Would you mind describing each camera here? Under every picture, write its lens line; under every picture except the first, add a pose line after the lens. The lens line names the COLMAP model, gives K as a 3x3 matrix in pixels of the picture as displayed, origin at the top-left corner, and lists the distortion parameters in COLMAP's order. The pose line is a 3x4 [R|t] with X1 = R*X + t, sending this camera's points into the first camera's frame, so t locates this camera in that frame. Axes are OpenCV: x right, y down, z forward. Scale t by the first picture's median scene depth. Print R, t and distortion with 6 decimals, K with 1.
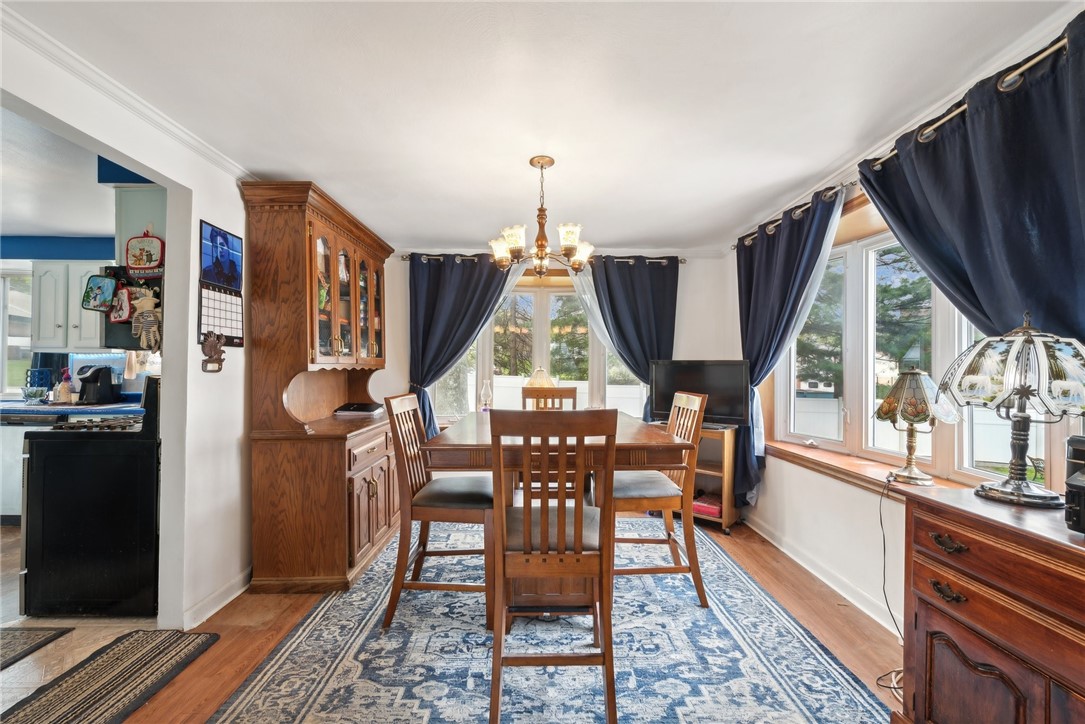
lens RADIAL K [[430.3, 0, 539.4], [0, 430.3, 369.7], [0, 0, 1]] dist [0.004088, 0.000164]
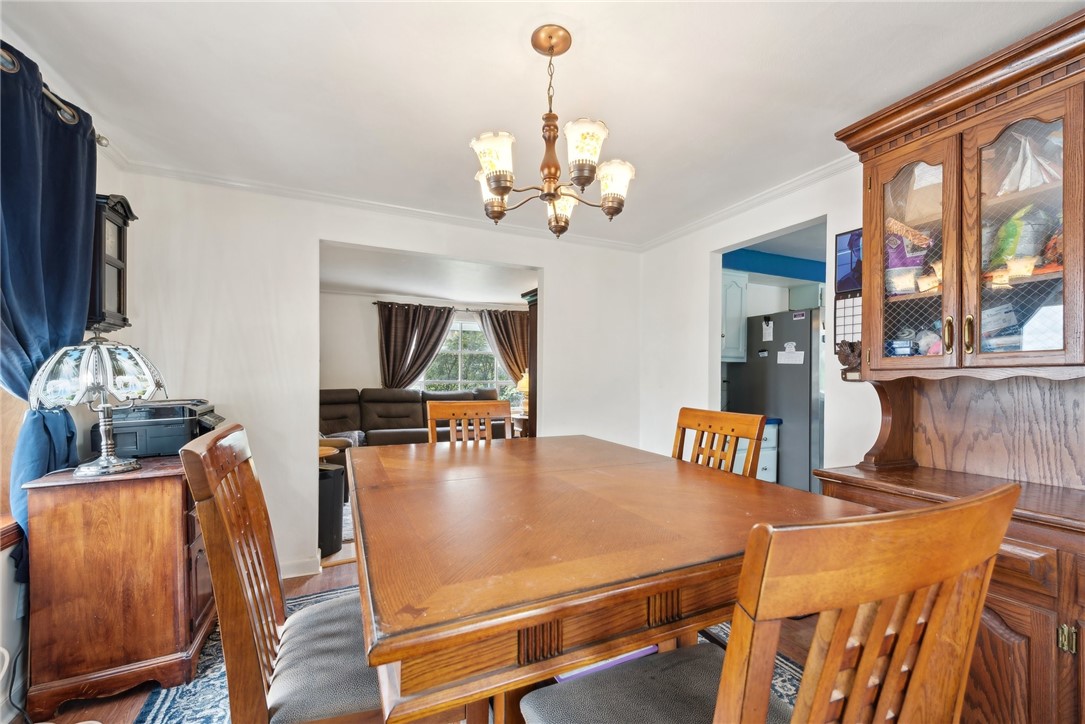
lens RADIAL K [[430.3, 0, 533.5], [0, 430.3, 376.7], [0, 0, 1]] dist [0.004088, 0.000164]
pose [[-0.920803, -0.013885, -0.389780, 0.288955], [-0.012853, 0.999904, -0.005257, 0.009763], [0.389815, 0.000169, -0.920893, 1.661094]]
